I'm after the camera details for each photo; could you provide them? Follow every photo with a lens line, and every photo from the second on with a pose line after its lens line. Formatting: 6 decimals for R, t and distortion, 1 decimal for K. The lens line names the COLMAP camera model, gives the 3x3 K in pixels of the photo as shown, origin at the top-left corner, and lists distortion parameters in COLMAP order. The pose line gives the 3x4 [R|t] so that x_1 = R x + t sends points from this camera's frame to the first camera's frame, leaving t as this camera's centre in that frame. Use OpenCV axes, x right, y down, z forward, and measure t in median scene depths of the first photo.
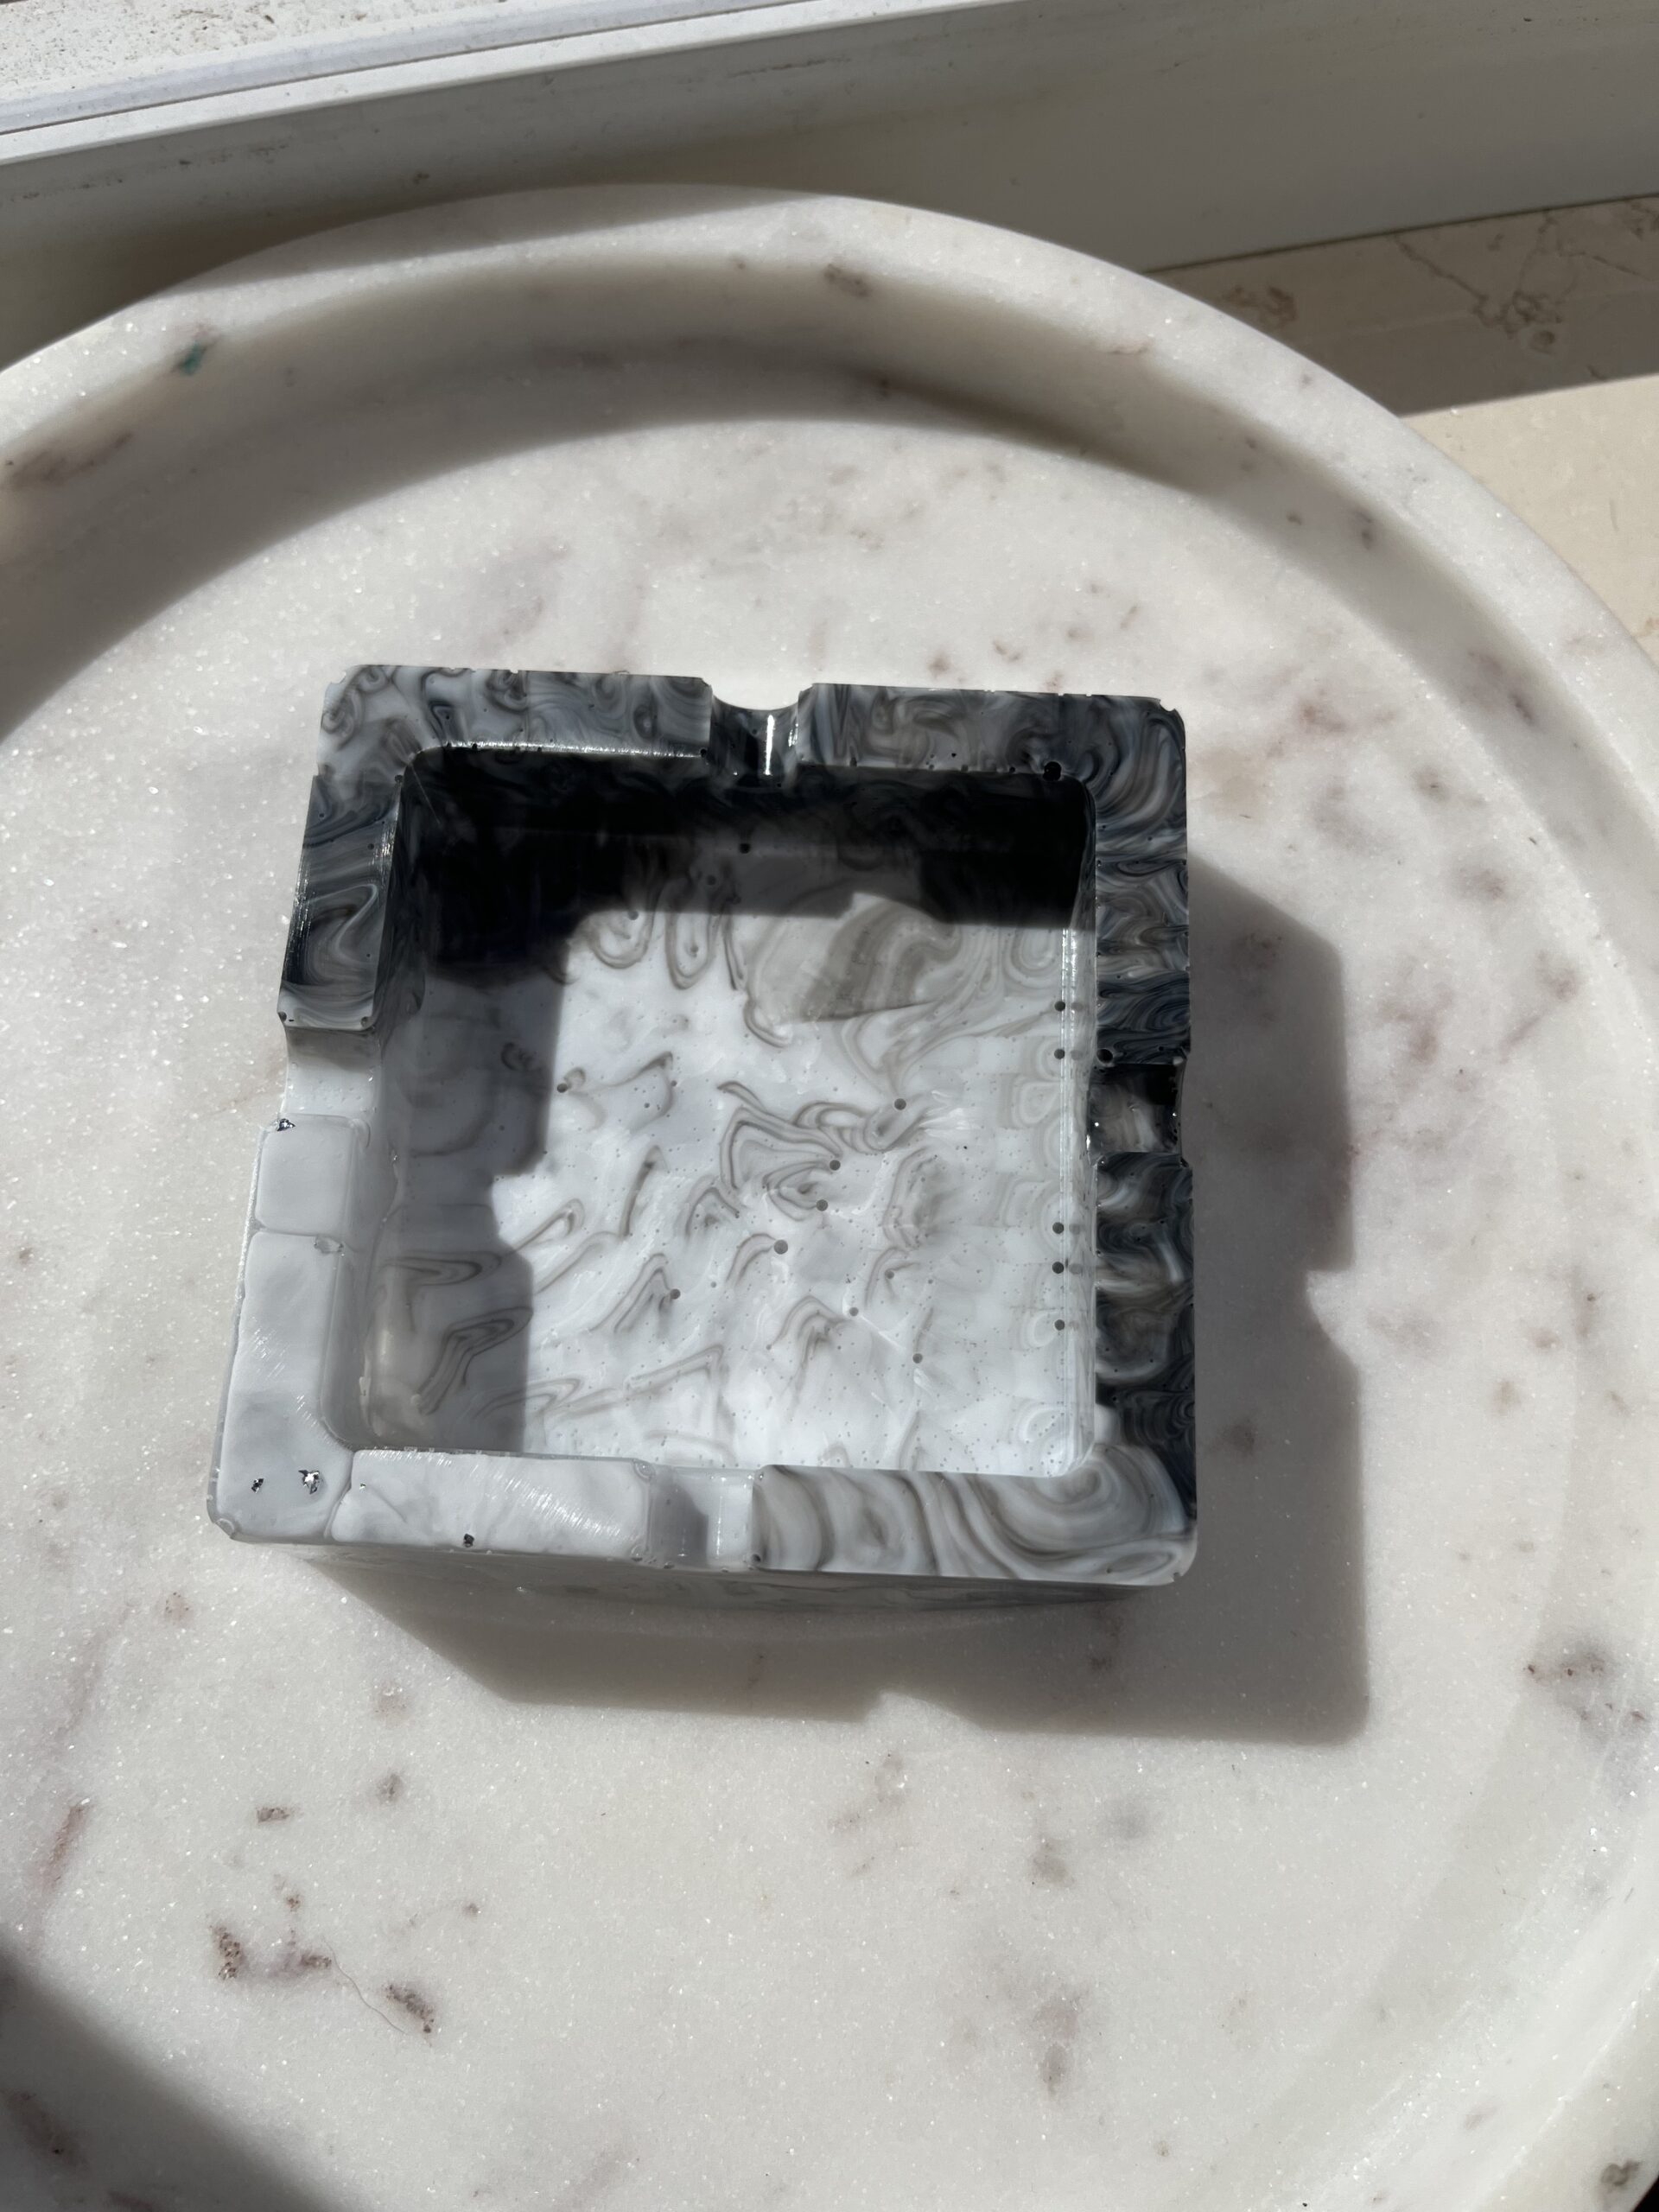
lens RADIAL K [[1710.5, 0, 853.6], [0, 1710.5, 1121.9], [0, 0, 1]] dist [0.026994, -0.065071]
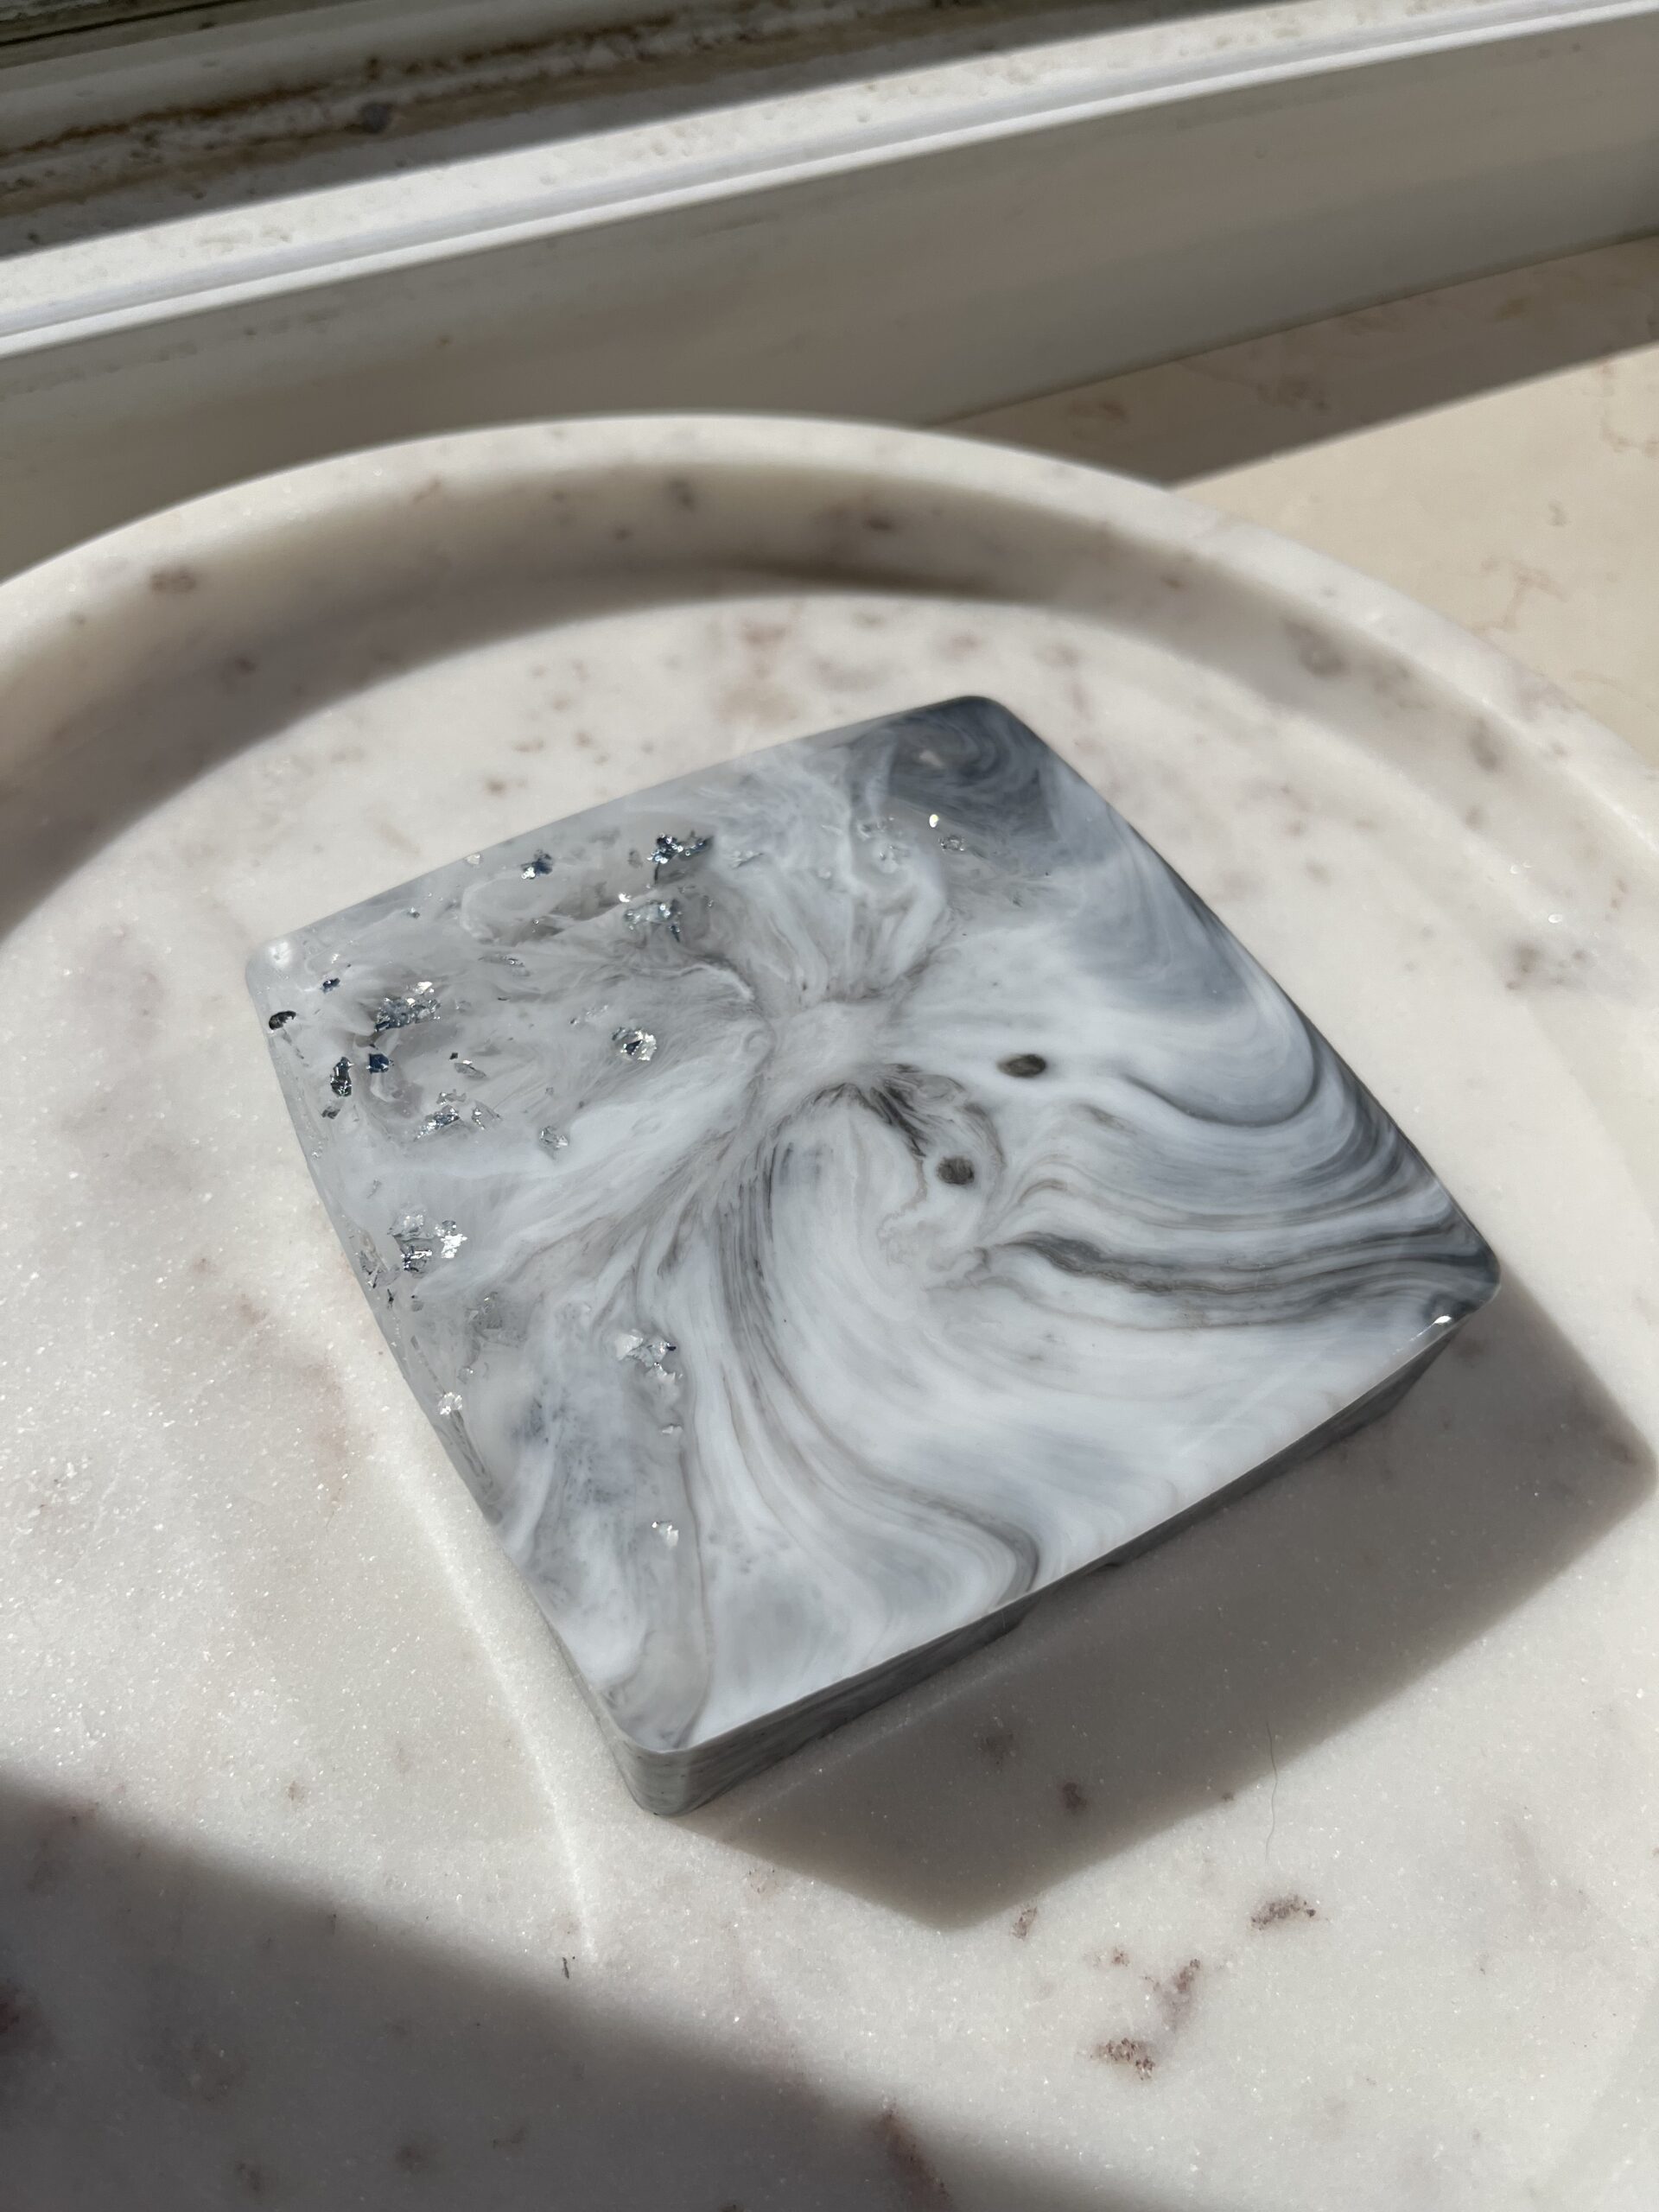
lens RADIAL K [[1710.5, 0, 815.7], [0, 1710.5, 1126.1], [0, 0, 1]] dist [0.026994, -0.065071]
pose [[0.619470, -0.638267, 0.457026, -0.519707], [0.736298, 0.674312, -0.056284, 0.096479], [-0.272254, 0.371373, 0.887671, 0.097679]]
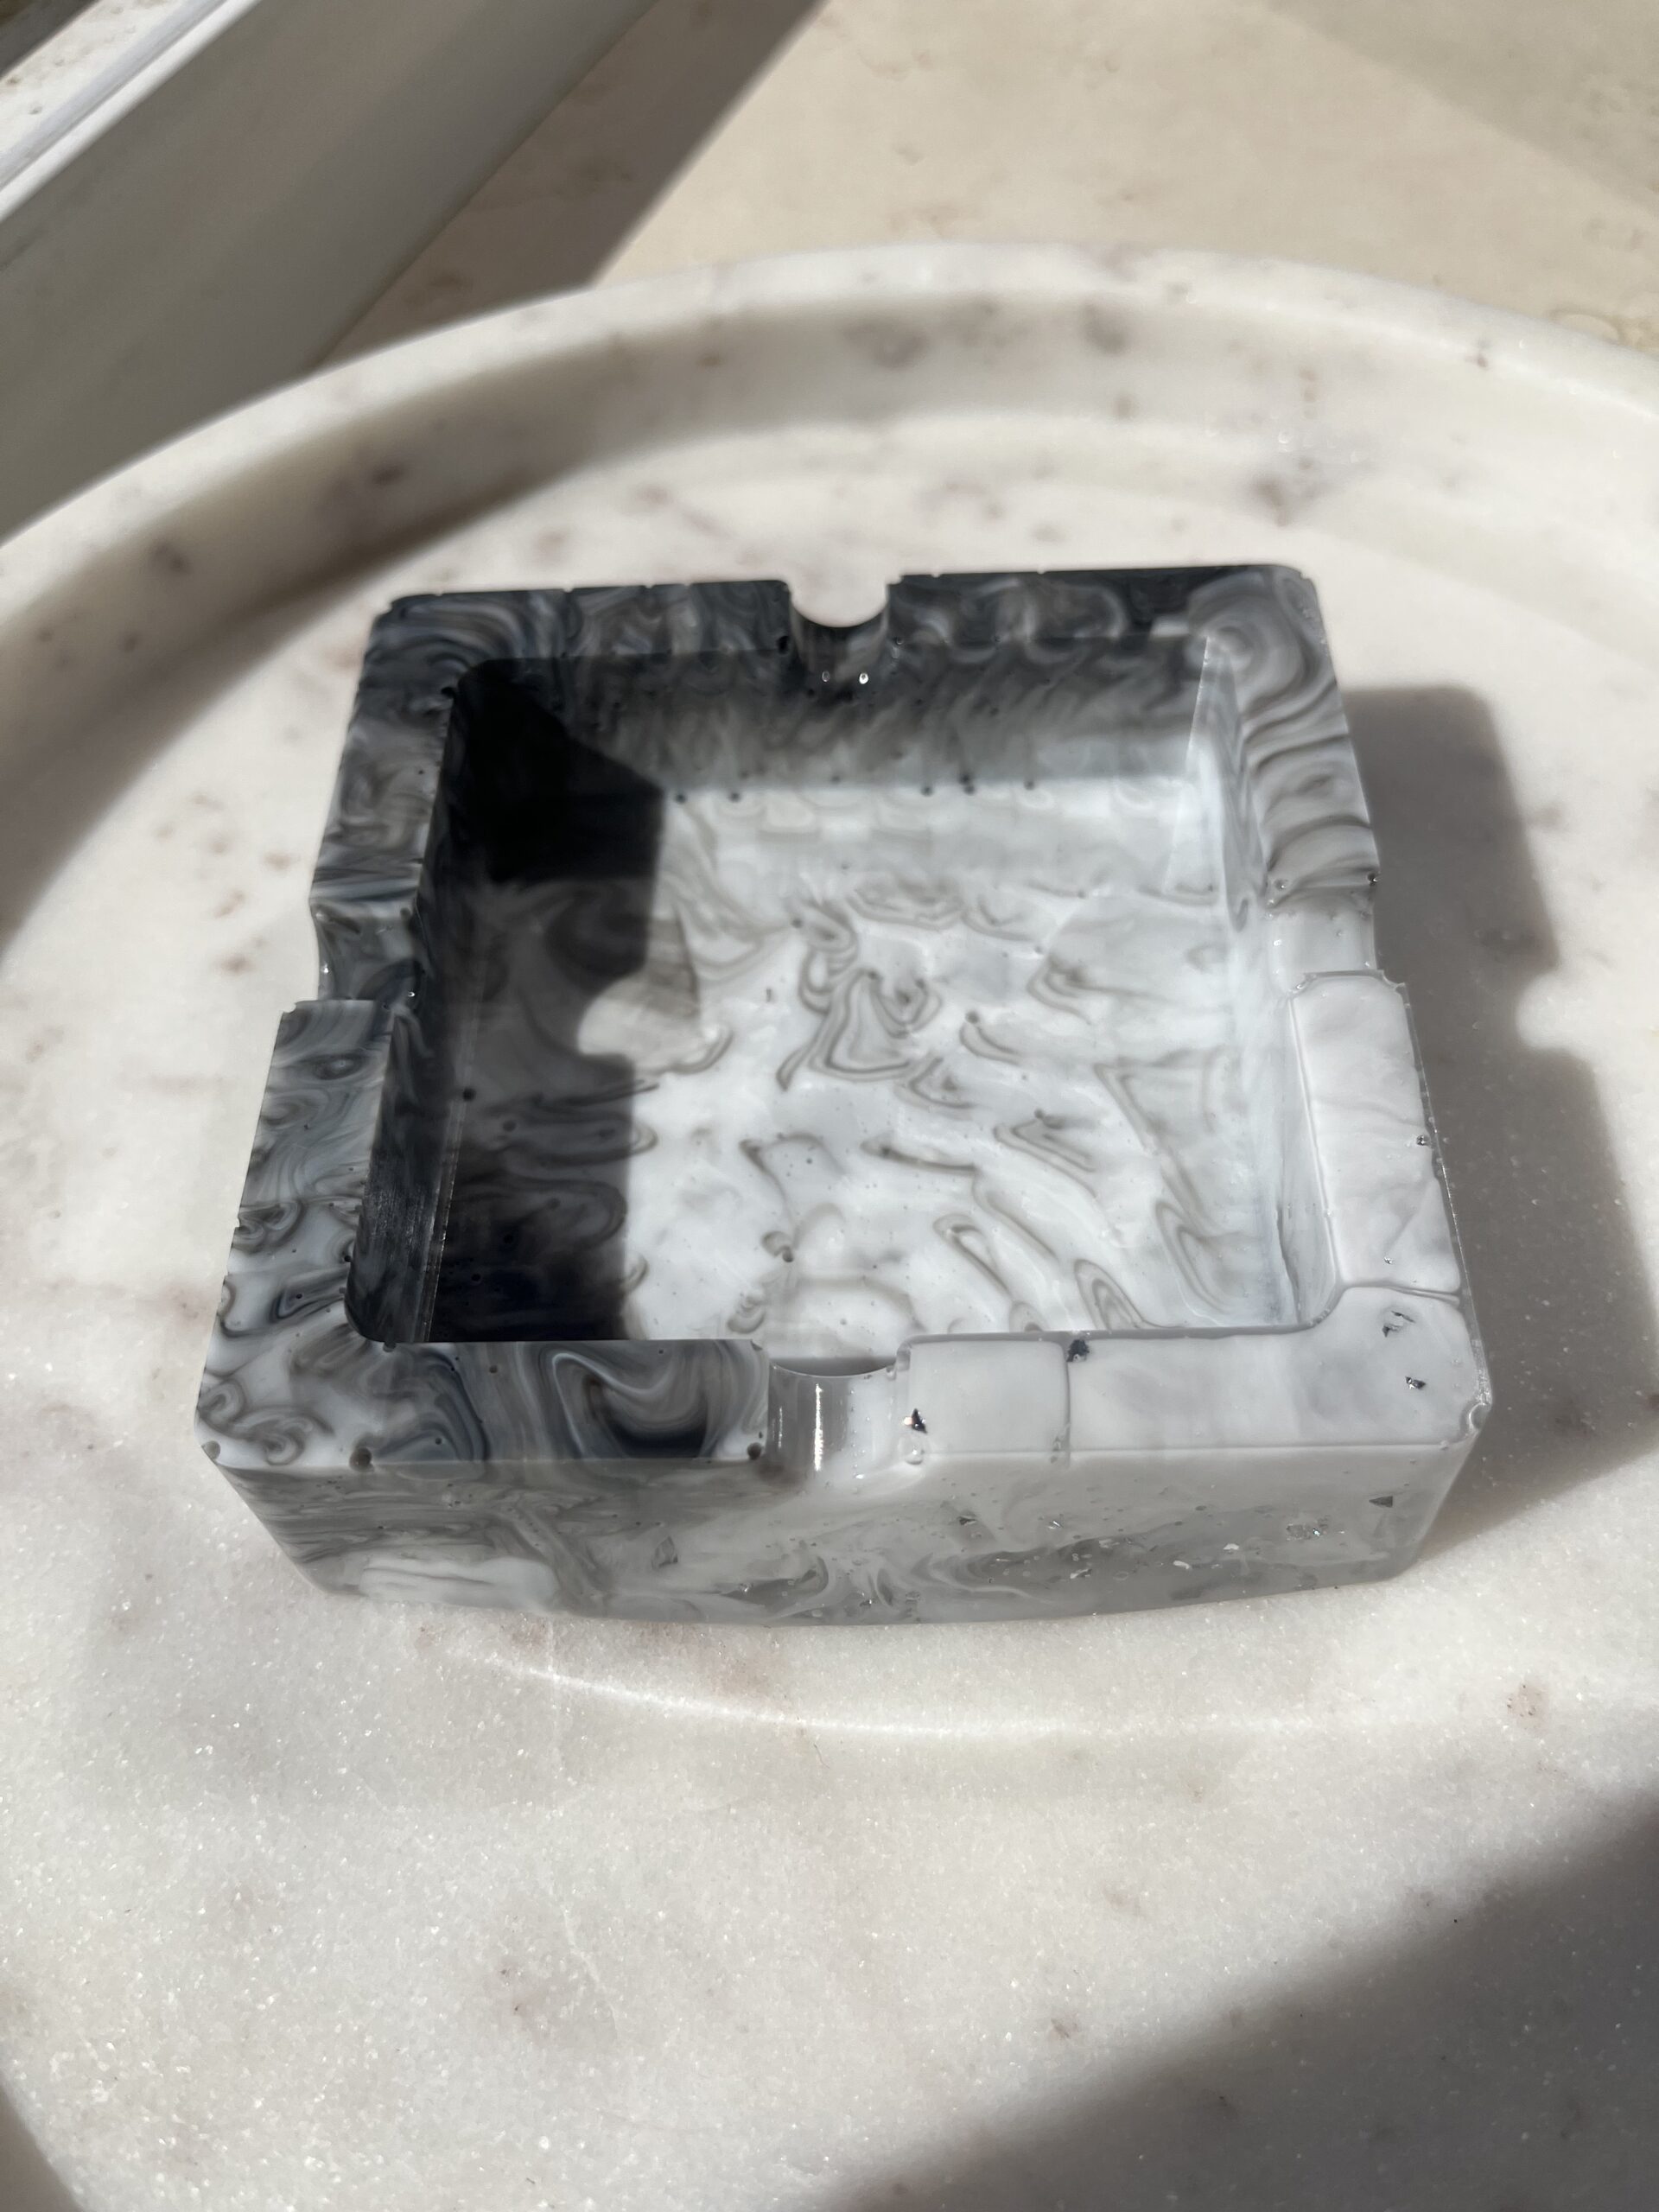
lens RADIAL K [[1710.5, 0, 836.7], [0, 1710.5, 1141.9], [0, 0, 1]] dist [0.026994, -0.065071]
pose [[-0.038374, -0.845109, 0.533216, -0.562014], [0.971199, 0.094034, 0.218931, -0.180647], [-0.235160, 0.526260, 0.817160, 0.340377]]
